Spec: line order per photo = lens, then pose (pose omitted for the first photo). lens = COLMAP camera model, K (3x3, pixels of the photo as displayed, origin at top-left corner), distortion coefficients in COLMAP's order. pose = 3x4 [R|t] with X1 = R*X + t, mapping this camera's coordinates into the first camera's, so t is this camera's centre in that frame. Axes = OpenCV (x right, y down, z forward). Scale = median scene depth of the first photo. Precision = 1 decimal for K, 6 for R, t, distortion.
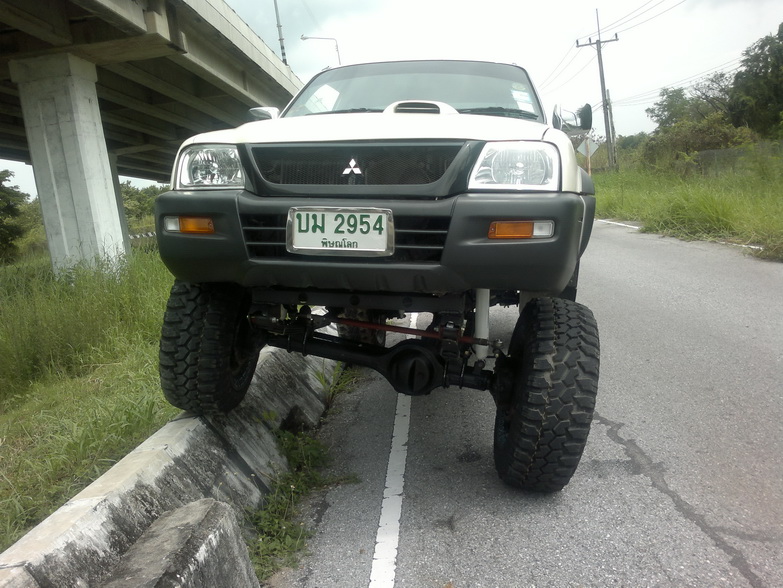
lens RADIAL K [[734.9, 0, 394.1], [0, 734.9, 271.6], [0, 0, 1]] dist [0.000023, -0.097684]
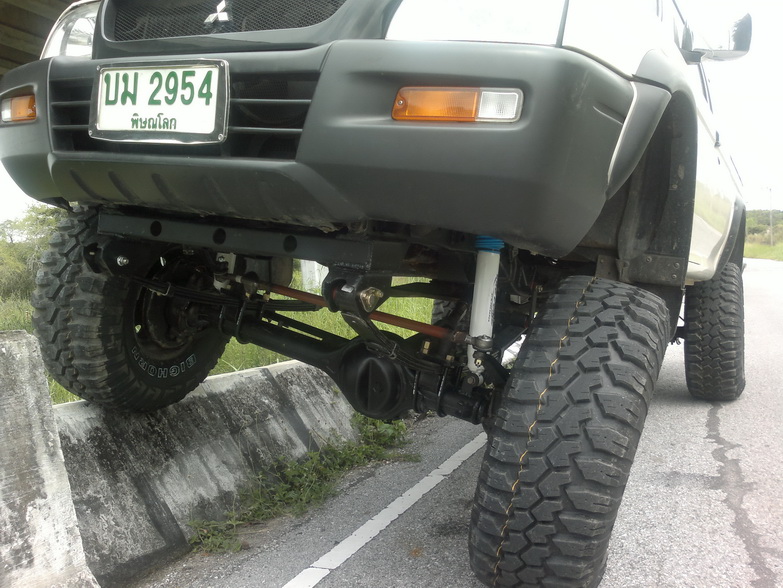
lens RADIAL K [[736.2, 0, 387.7], [0, 736.2, 287.6], [0, 0, 1]] dist [-0.001909, -0.067486]
pose [[0.943901, 0.097394, -0.315540, 0.304208], [-0.108632, 0.993916, -0.018179, 0.084943], [0.311850, 0.051437, 0.948738, 0.500568]]
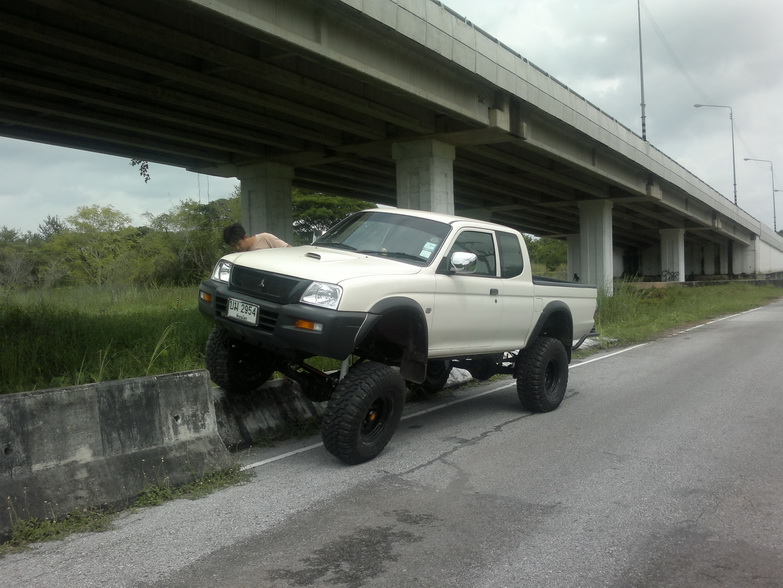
lens RADIAL K [[726.5, 0, 388.9], [0, 726.5, 277.8], [0, 0, 1]] dist [0.005904, -0.010908]
pose [[0.869922, 0.147644, -0.470572, 1.349103], [-0.168067, 0.985775, -0.001405, -0.229400], [0.463670, 0.080309, 0.882361, -0.768647]]
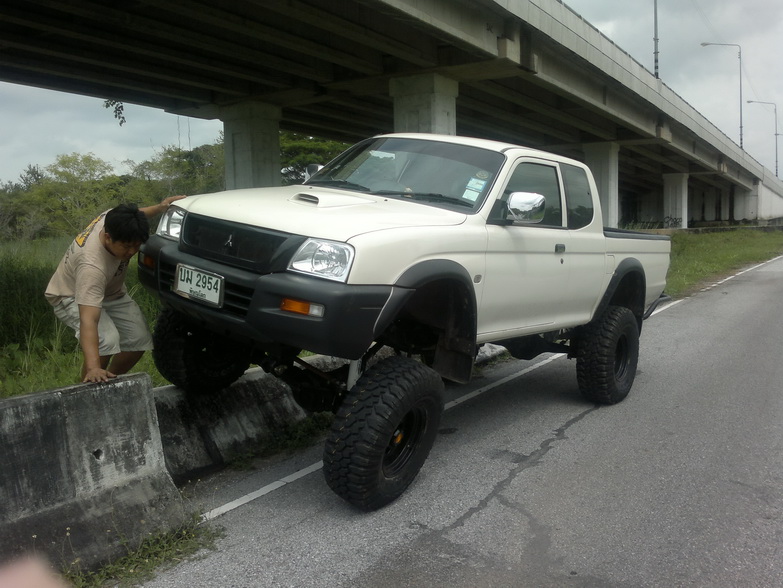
lens RADIAL K [[734.9, 0, 394.1], [0, 734.9, 271.6], [0, 0, 1]] dist [0.000023, -0.097684]
pose [[0.879538, 0.169275, -0.444700, 0.913196], [-0.160961, 0.985330, 0.056712, -0.226561], [0.447776, 0.021699, 0.893882, -0.135697]]
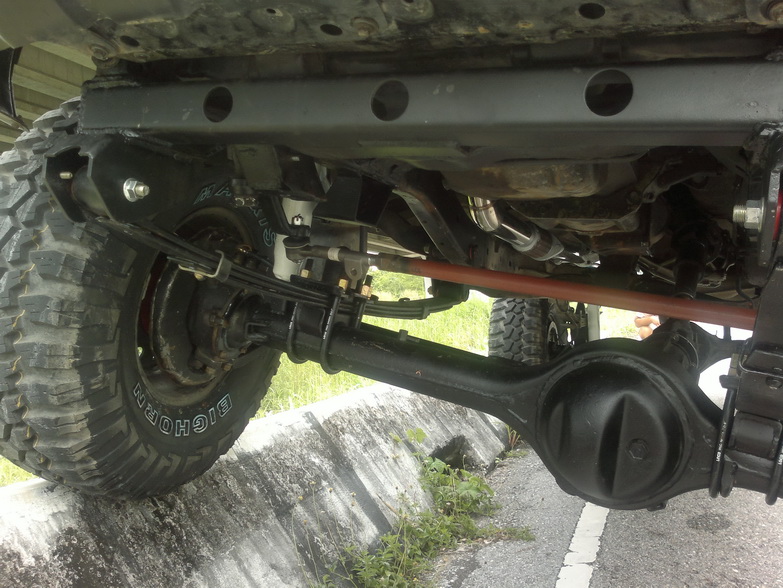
lens RADIAL K [[736.2, 0, 387.7], [0, 736.2, 287.6], [0, 0, 1]] dist [-0.001909, -0.067486]
pose [[0.960506, 0.062683, -0.271107, 0.018282], [-0.084153, 0.994110, -0.068296, 0.130715], [0.265229, 0.088413, 0.960123, 0.833543]]
